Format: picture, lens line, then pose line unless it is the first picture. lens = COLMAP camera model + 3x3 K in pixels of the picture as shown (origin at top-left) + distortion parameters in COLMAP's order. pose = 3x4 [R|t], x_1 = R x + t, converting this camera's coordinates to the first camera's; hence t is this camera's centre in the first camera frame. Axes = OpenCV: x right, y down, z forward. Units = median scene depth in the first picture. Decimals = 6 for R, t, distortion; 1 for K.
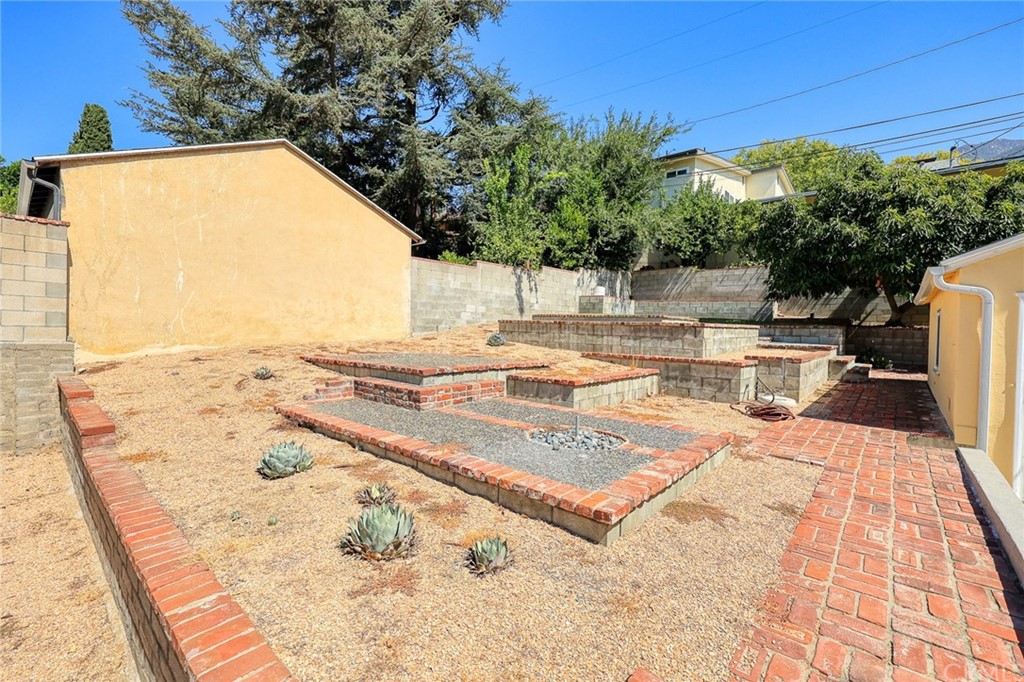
lens RADIAL K [[433.9, 0, 511.6], [0, 433.9, 339.3], [0, 0, 1]] dist [0.000120, 0.000372]
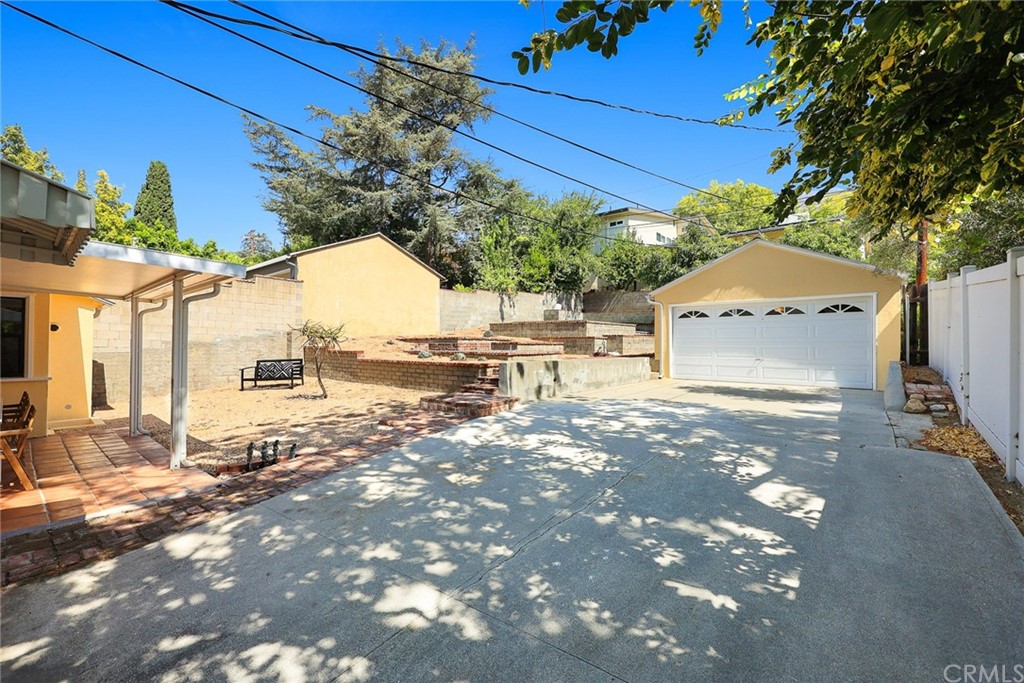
lens RADIAL K [[433.9, 0, 520.7], [0, 433.9, 339.2], [0, 0, 1]] dist [0.000120, 0.000372]
pose [[0.999533, -0.017795, 0.024828, 0.035289], [0.018807, 0.998976, -0.041159, 0.063800], [-0.024070, 0.041606, 0.998844, -0.522654]]
